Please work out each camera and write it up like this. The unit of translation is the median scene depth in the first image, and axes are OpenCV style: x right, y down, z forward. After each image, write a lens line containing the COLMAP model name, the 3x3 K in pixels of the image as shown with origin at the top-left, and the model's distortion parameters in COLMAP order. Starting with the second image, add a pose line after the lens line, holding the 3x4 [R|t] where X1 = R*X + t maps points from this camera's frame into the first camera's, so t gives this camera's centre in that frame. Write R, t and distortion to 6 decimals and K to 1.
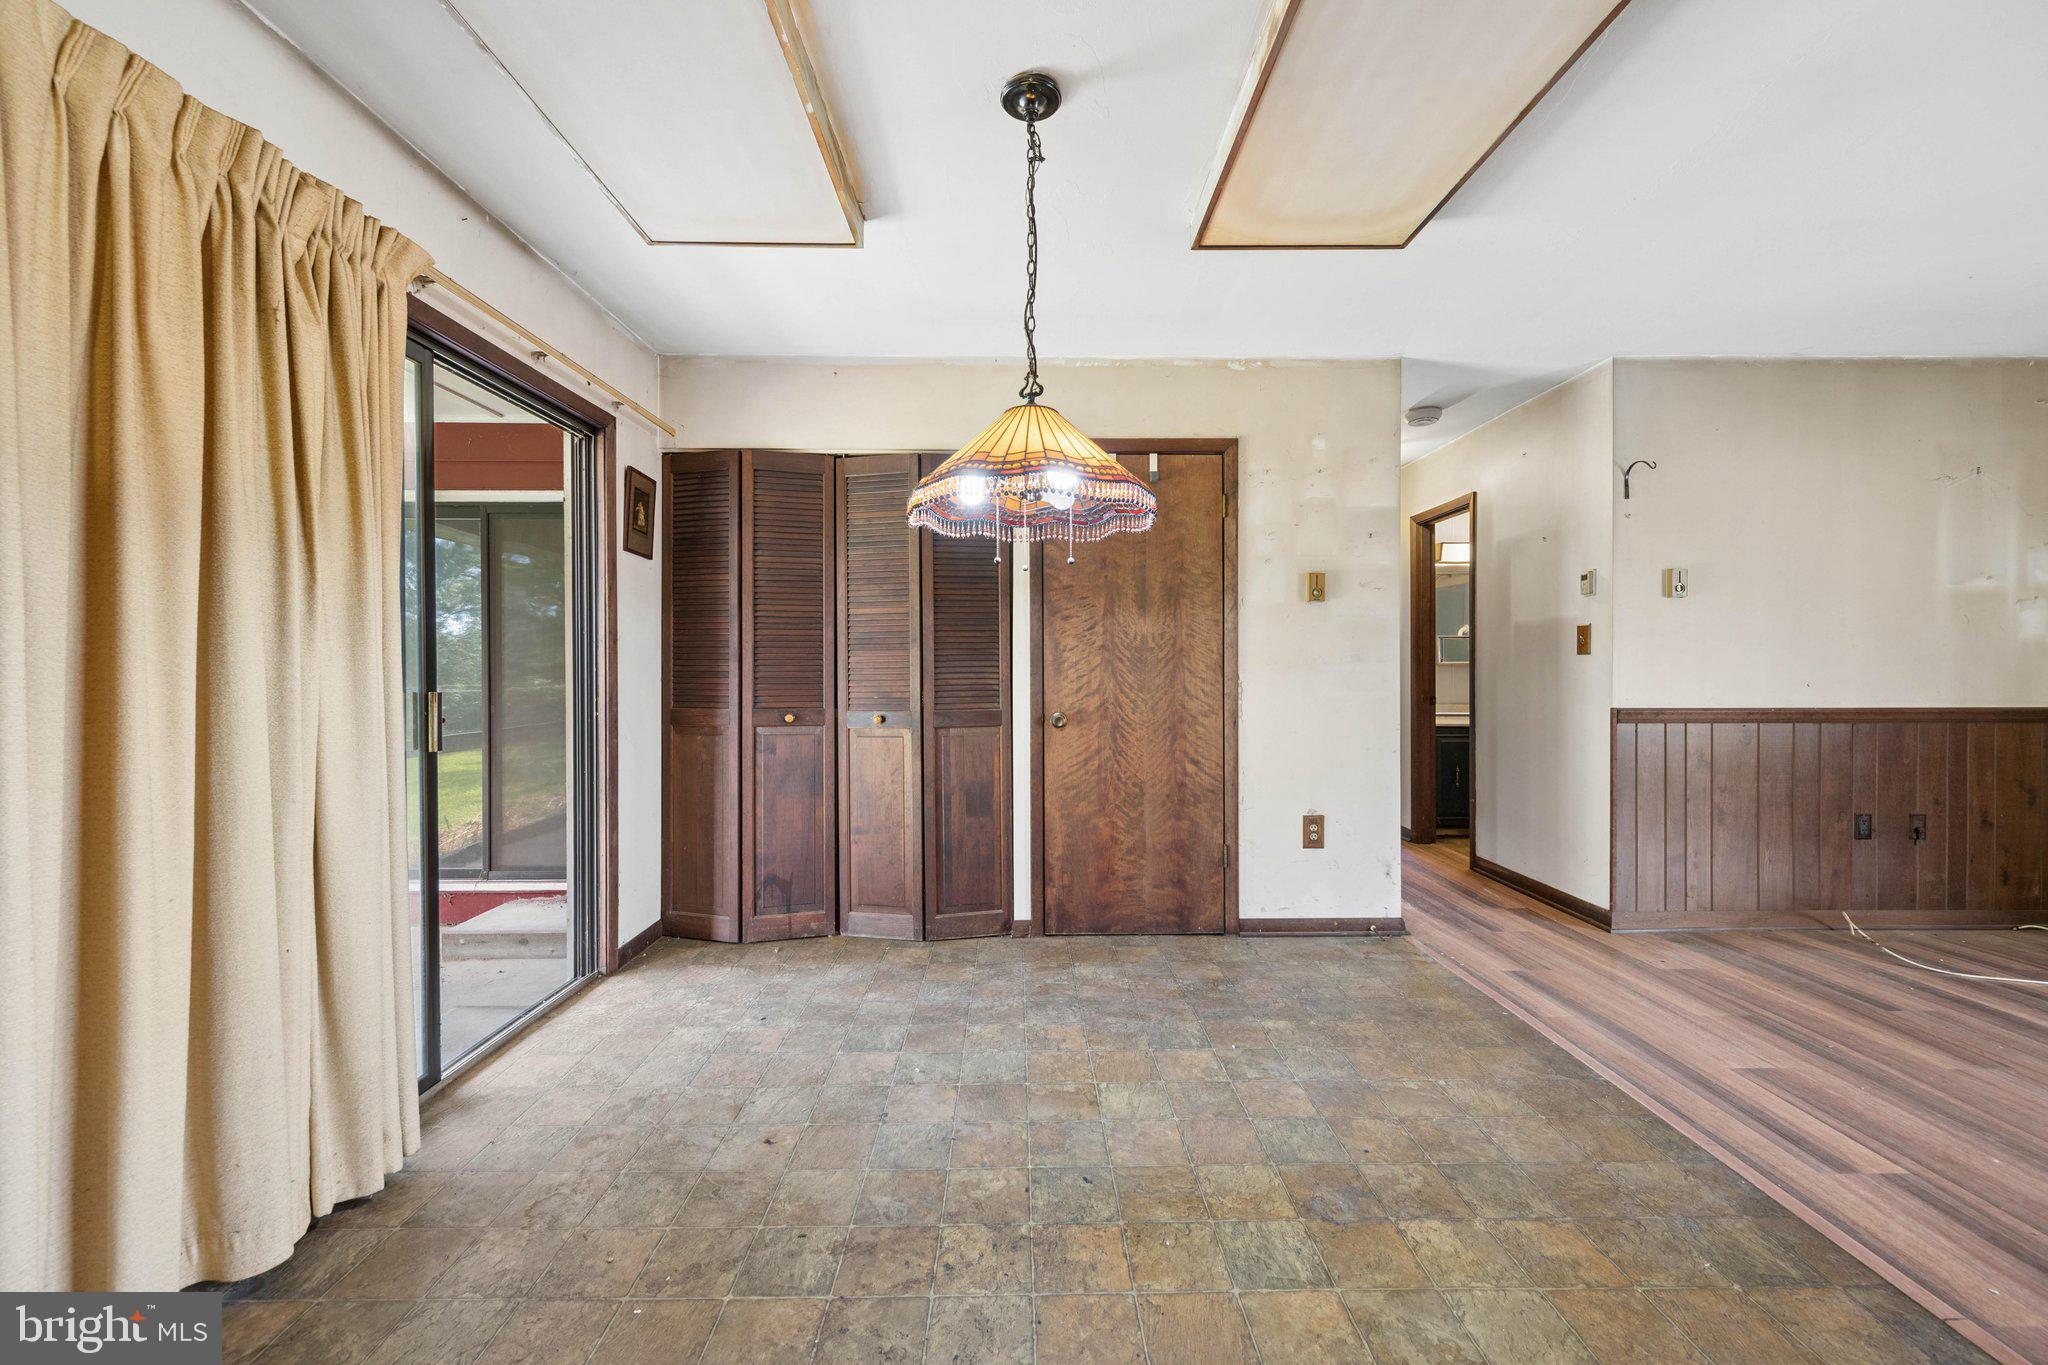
lens RADIAL K [[804.3, 0, 1025.1], [0, 804.3, 673.0], [0, 0, 1]] dist [-0.002417, -0.000046]
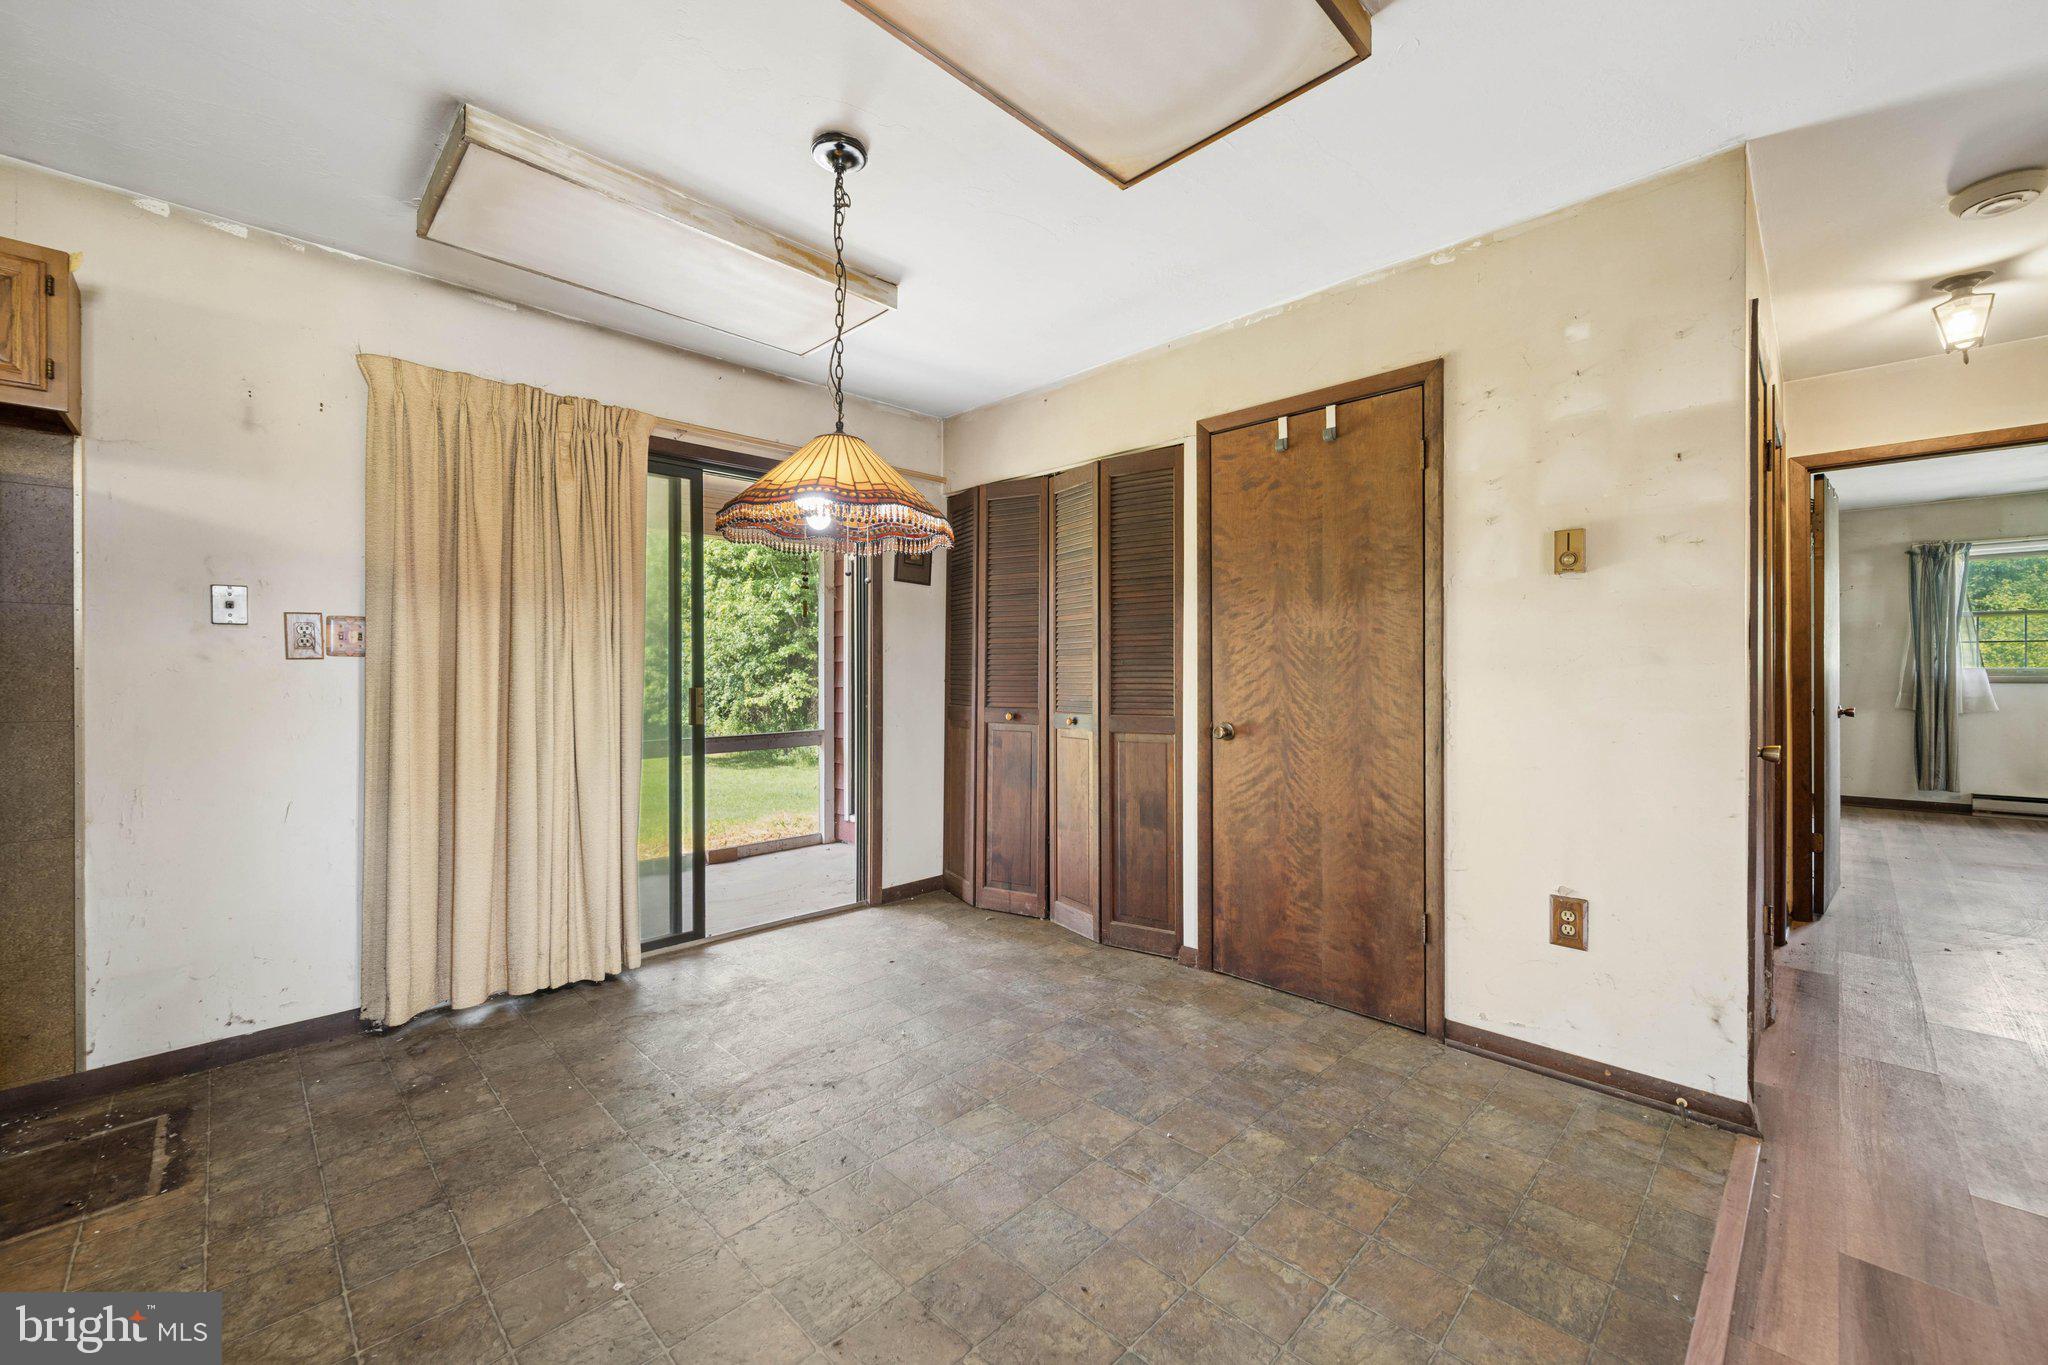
lens RADIAL K [[804.3, 0, 1025.1], [0, 804.3, 673.0], [0, 0, 1]] dist [-0.002417, -0.000046]
pose [[0.702402, 0.003200, -0.711773, 0.516754], [-0.005158, 0.999987, -0.000594, -0.004279], [0.711762, 0.004089, 0.702409, 0.220936]]
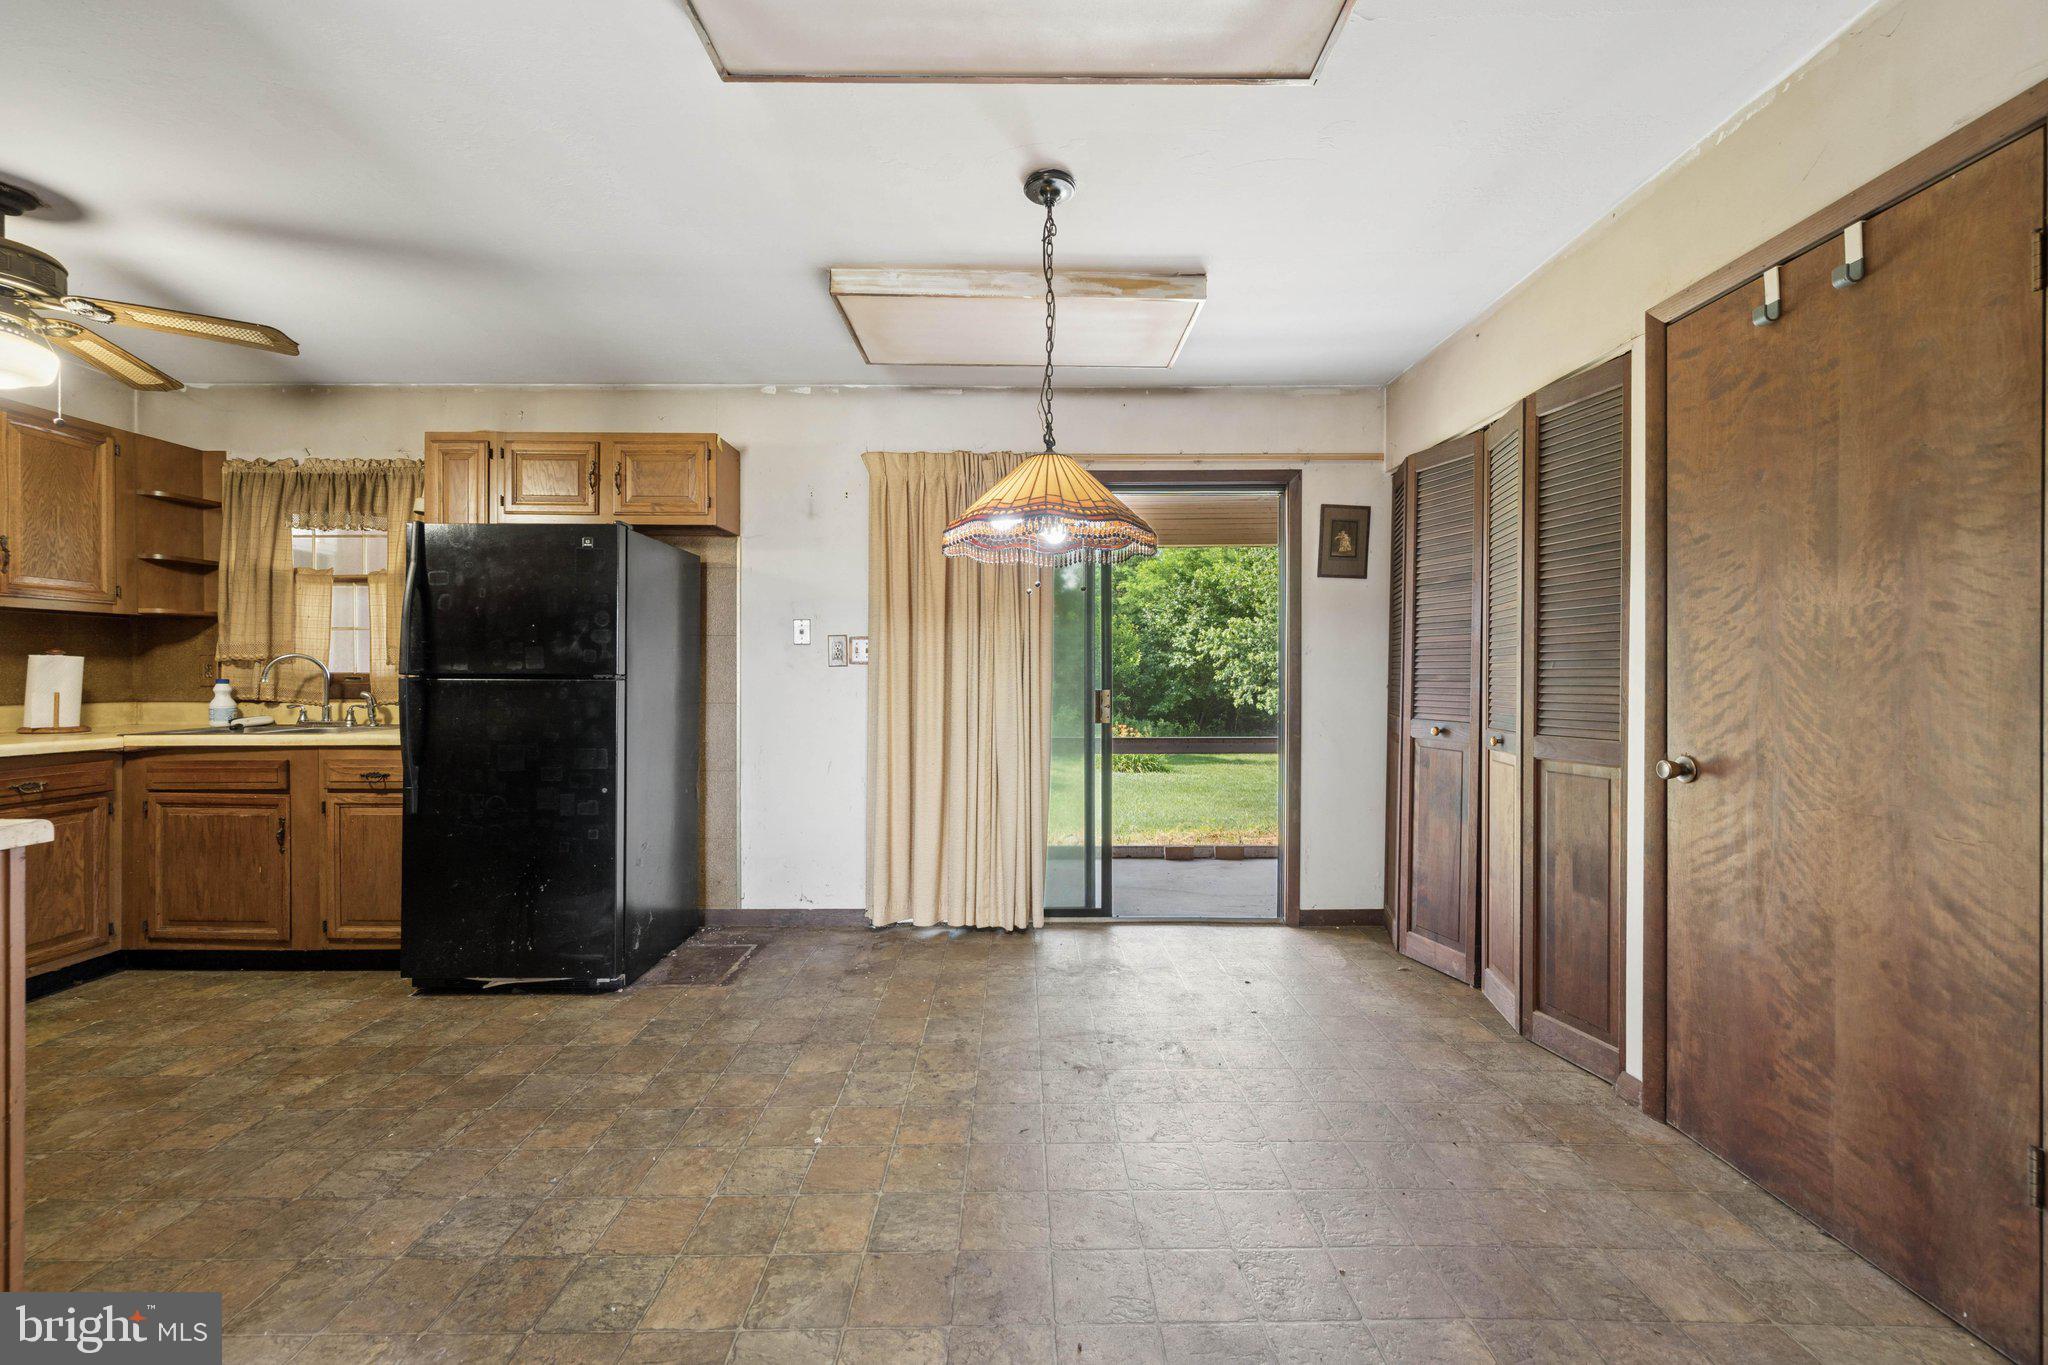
lens RADIAL K [[809.9, 0, 1025.4], [0, 809.9, 677.9], [0, 0, 1]] dist [-0.002682, 0.000194]
pose [[-0.000892, 0.007600, -0.999971, 0.632258], [-0.007640, 0.999942, 0.007606, -0.008709], [0.999970, 0.007647, -0.000834, 0.519431]]
